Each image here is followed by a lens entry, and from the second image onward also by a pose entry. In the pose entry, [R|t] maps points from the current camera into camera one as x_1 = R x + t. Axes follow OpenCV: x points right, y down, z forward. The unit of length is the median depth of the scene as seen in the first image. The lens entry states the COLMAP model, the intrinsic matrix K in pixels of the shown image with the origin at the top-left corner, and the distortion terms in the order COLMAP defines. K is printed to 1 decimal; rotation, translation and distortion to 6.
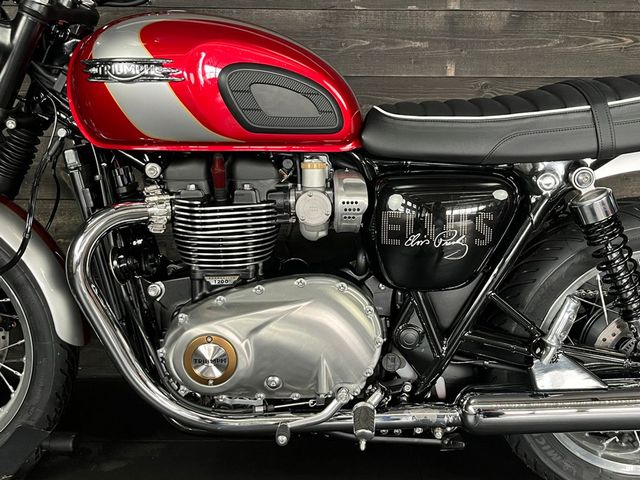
lens RADIAL K [[726.4, 0, 320.0], [0, 726.4, 240.0], [0, 0, 1]] dist [0.017563, -0.007638]
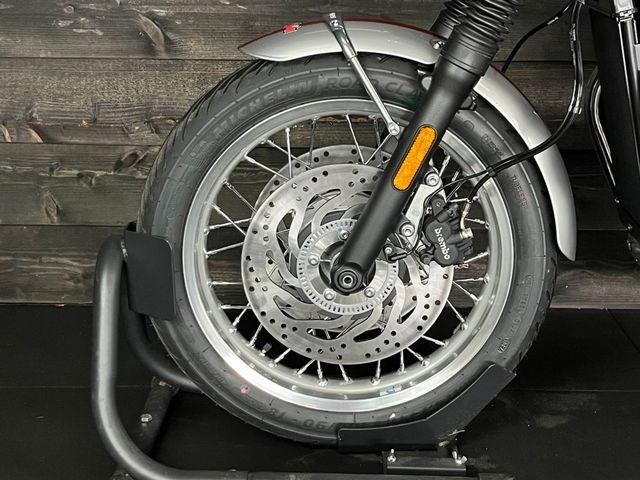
lens RADIAL K [[1041.2, 0, 320.0], [0, 1041.2, 240.0], [0, 0, 1]] dist [0.093601, -0.038263]
pose [[0.999550, 0.002229, -0.029912, -0.610445], [0.001192, 0.993494, 0.113878, 0.004116], [0.029972, -0.113862, 0.993044, -0.062036]]
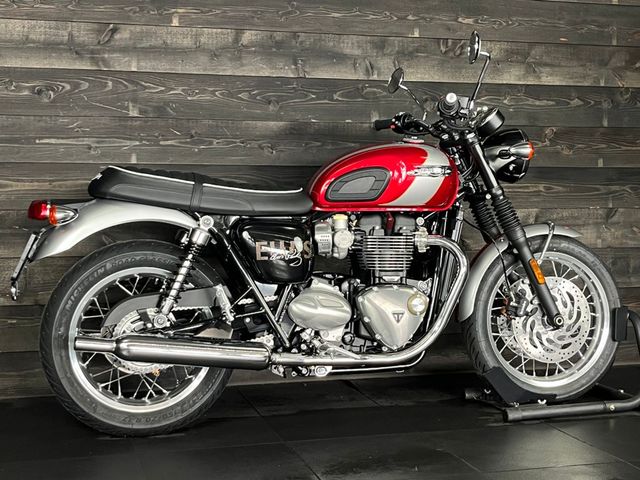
lens RADIAL K [[937.9, 0, 320.0], [0, 937.9, 240.0], [0, 0, 1]] dist [0.126204, -0.500108]
pose [[0.965435, -0.020513, 0.259836, -0.669532], [0.051058, 0.992468, -0.111356, 0.205893], [-0.255595, 0.120774, 0.959211, -1.230994]]
